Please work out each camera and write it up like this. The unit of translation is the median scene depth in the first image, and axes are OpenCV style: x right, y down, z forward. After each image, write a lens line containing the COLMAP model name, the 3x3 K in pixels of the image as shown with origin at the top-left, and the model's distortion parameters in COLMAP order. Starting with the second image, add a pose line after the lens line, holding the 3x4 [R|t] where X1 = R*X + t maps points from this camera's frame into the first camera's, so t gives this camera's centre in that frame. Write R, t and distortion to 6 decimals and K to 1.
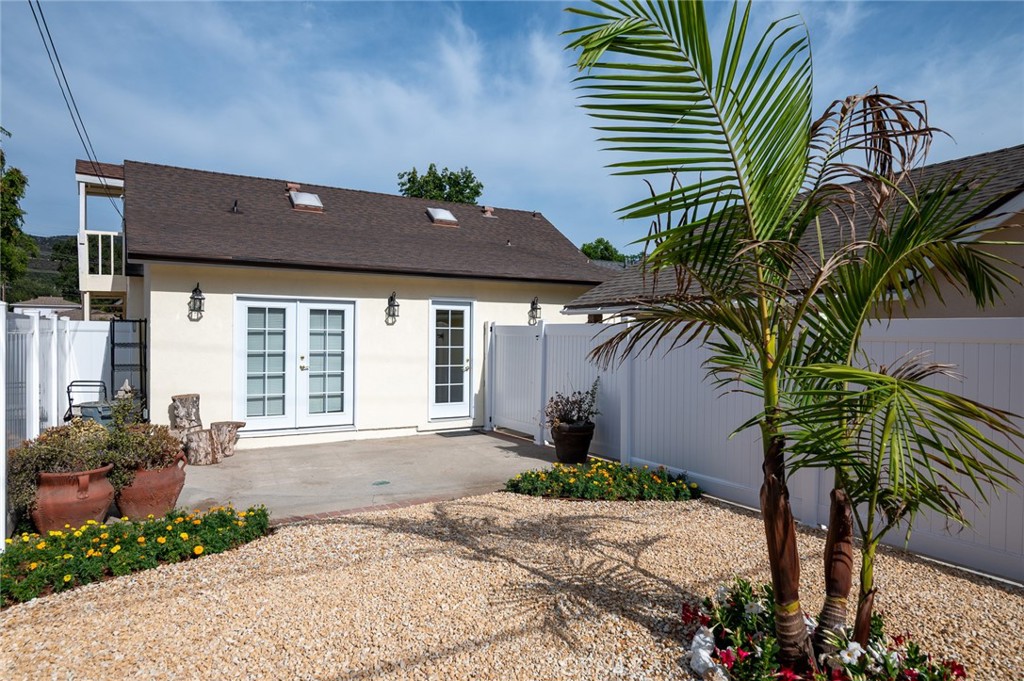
lens RADIAL K [[673.5, 0, 513.2], [0, 673.5, 336.5], [0, 0, 1]] dist [0.004053, 0.001238]
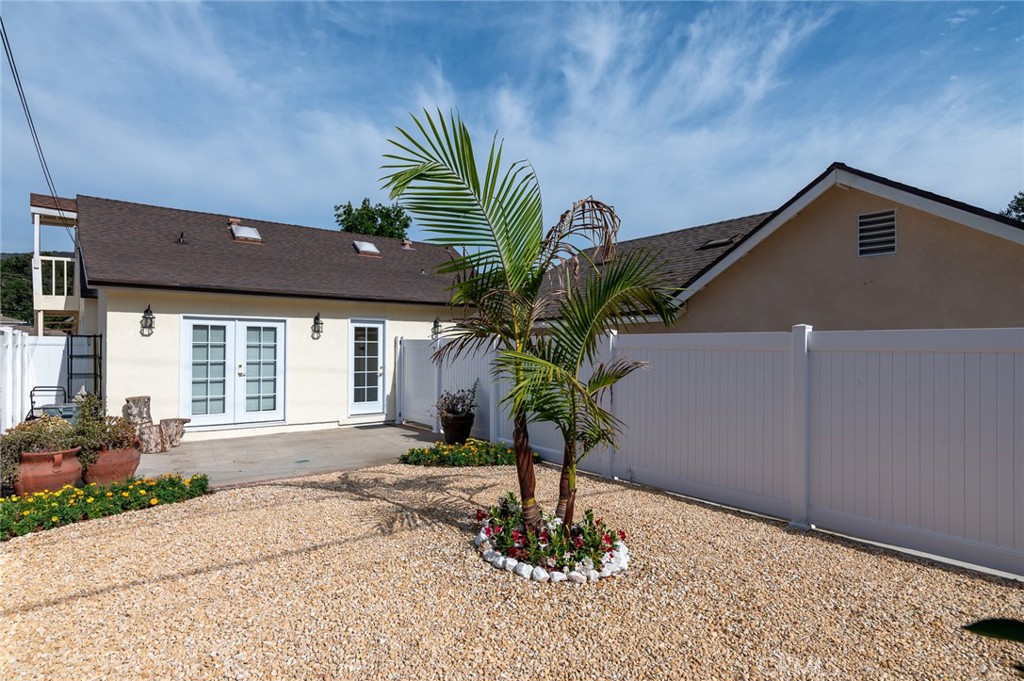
lens RADIAL K [[578.9, 0, 511.5], [0, 578.9, 343.7], [0, 0, 1]] dist [0.011464, -0.002081]
pose [[0.992018, -0.002541, 0.126075, 0.050326], [0.003830, 0.999943, -0.009980, 0.003677], [-0.126042, 0.010383, 0.991971, -0.126049]]
